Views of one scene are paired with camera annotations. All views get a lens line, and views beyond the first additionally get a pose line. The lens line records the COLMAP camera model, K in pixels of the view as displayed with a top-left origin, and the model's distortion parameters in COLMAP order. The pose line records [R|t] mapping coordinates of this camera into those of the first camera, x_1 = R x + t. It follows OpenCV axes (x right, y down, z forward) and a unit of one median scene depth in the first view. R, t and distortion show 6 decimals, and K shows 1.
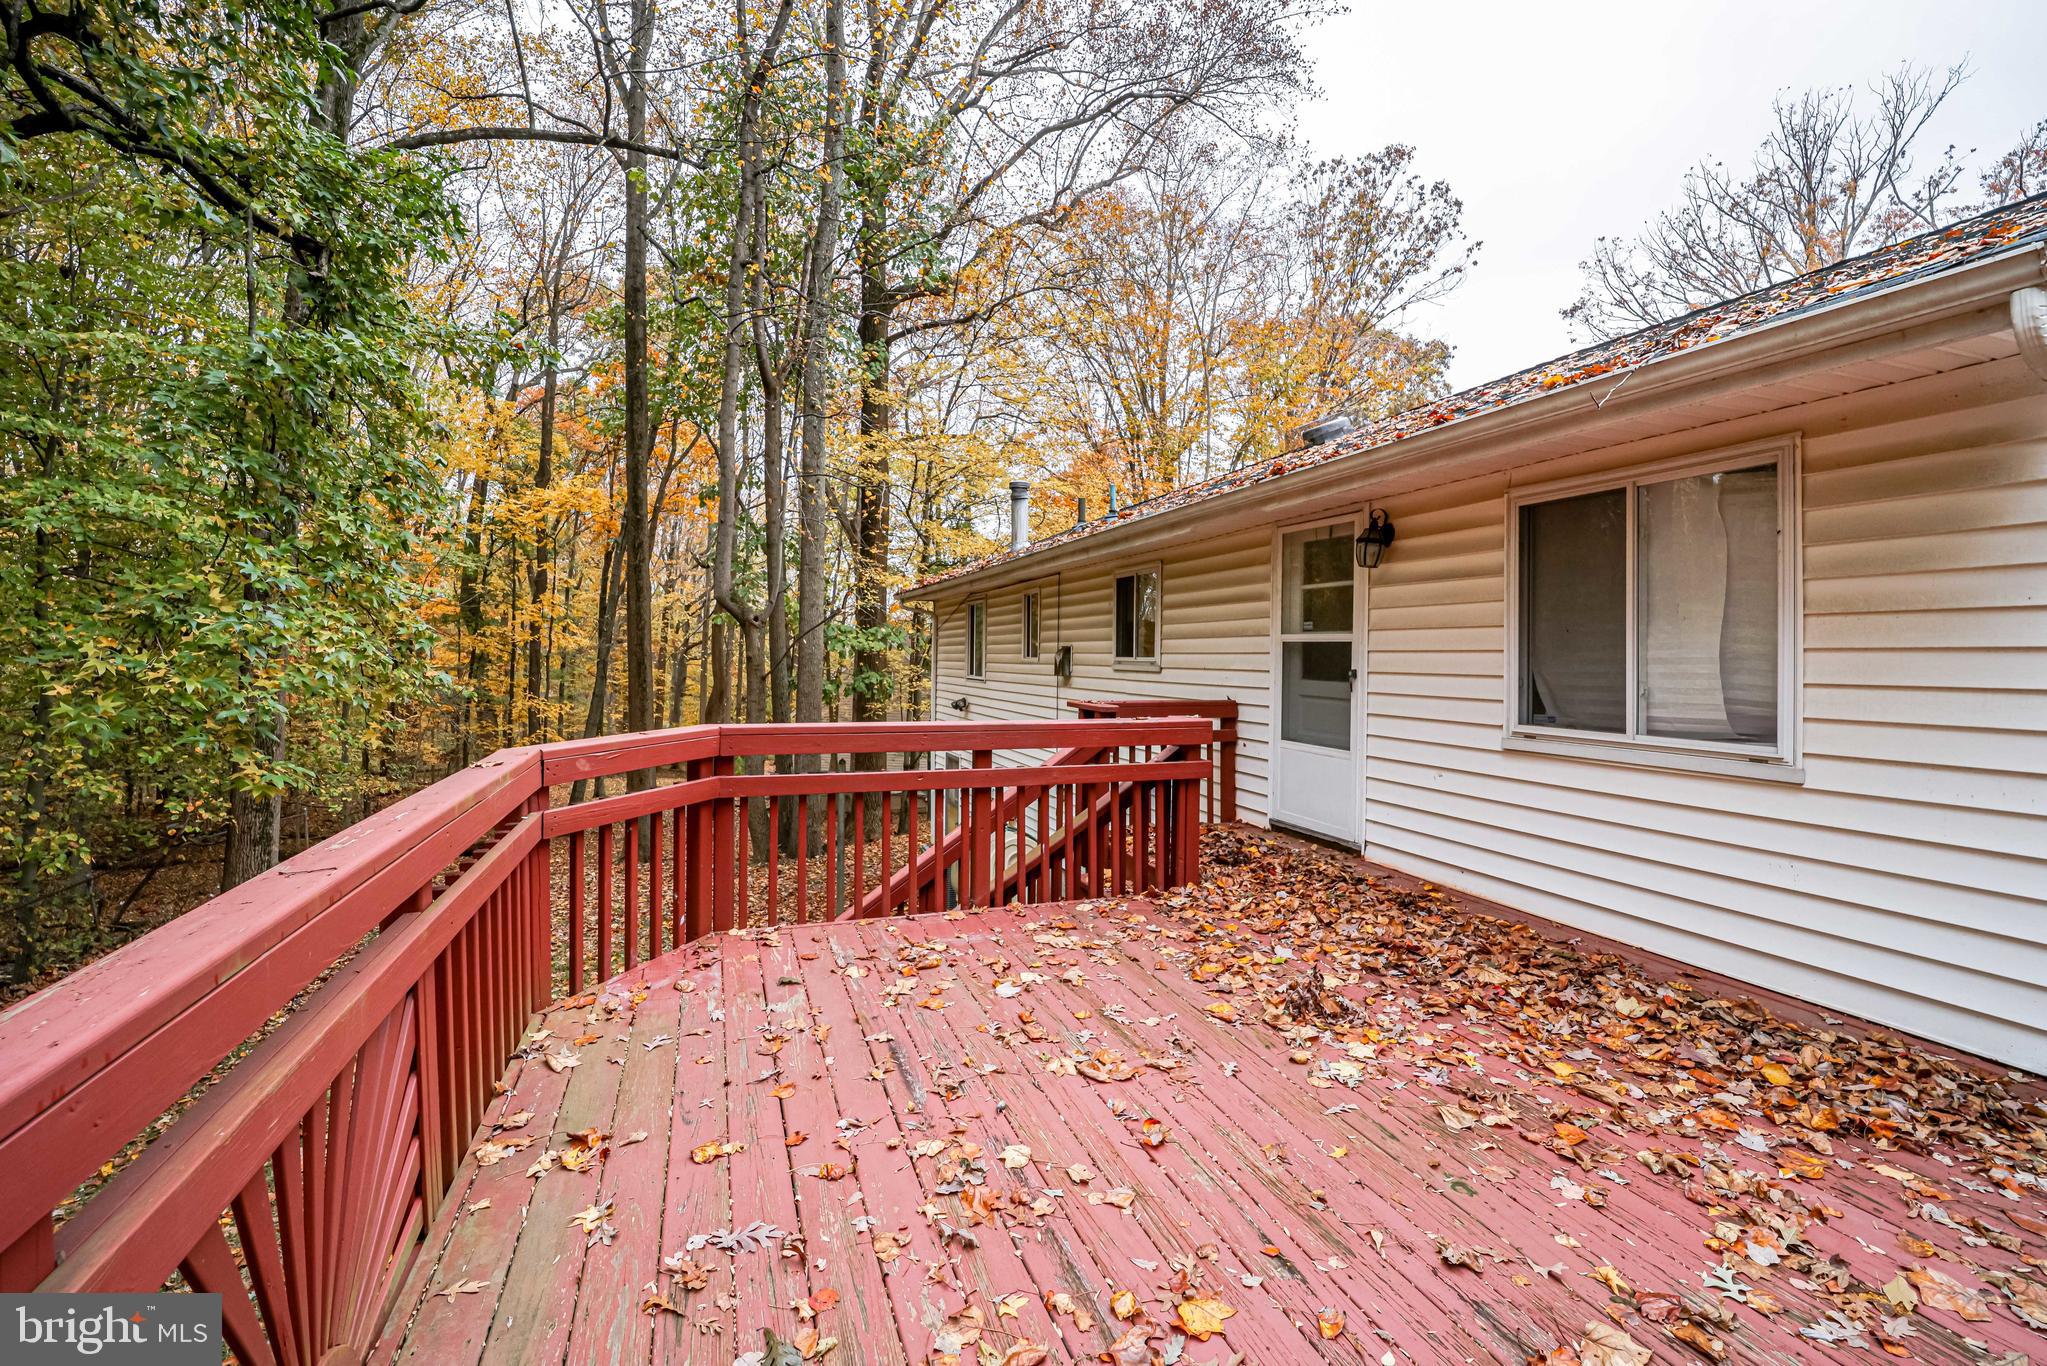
lens RADIAL K [[843.5, 0, 1098.7], [0, 843.5, 645.7], [0, 0, 1]] dist [-0.010989, -0.000252]
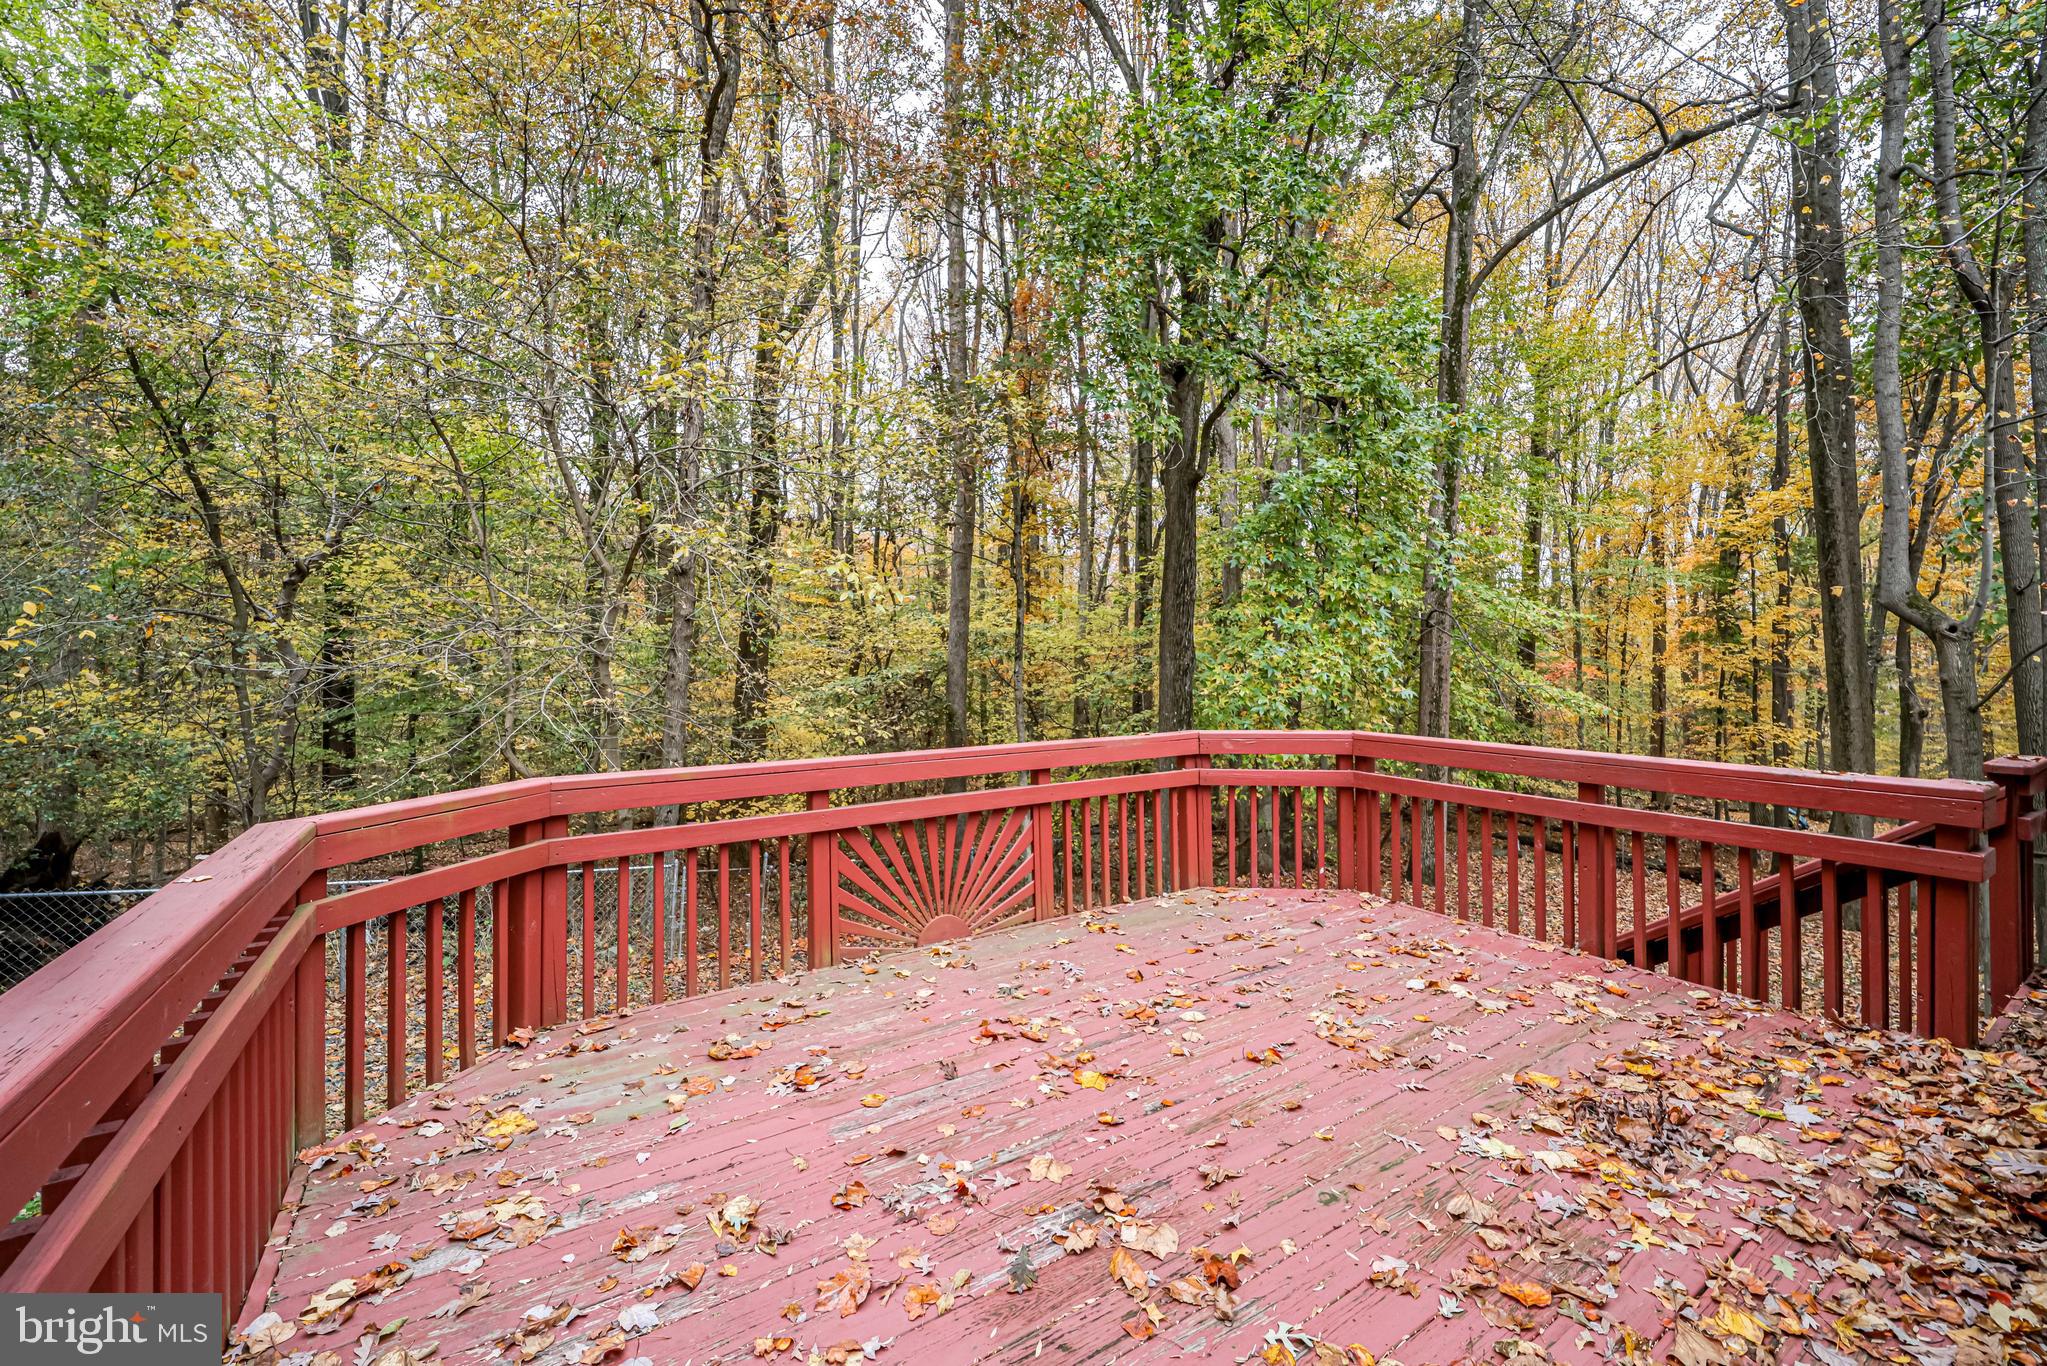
lens RADIAL K [[843.5, 0, 1017.6], [0, 843.5, 668.6], [0, 0, 1]] dist [-0.010989, -0.000252]
pose [[0.212324, -0.000243, -0.977199, 0.808932], [0.004292, 0.999991, 0.000683, -0.012693], [0.977190, -0.004339, 0.212323, 0.230690]]
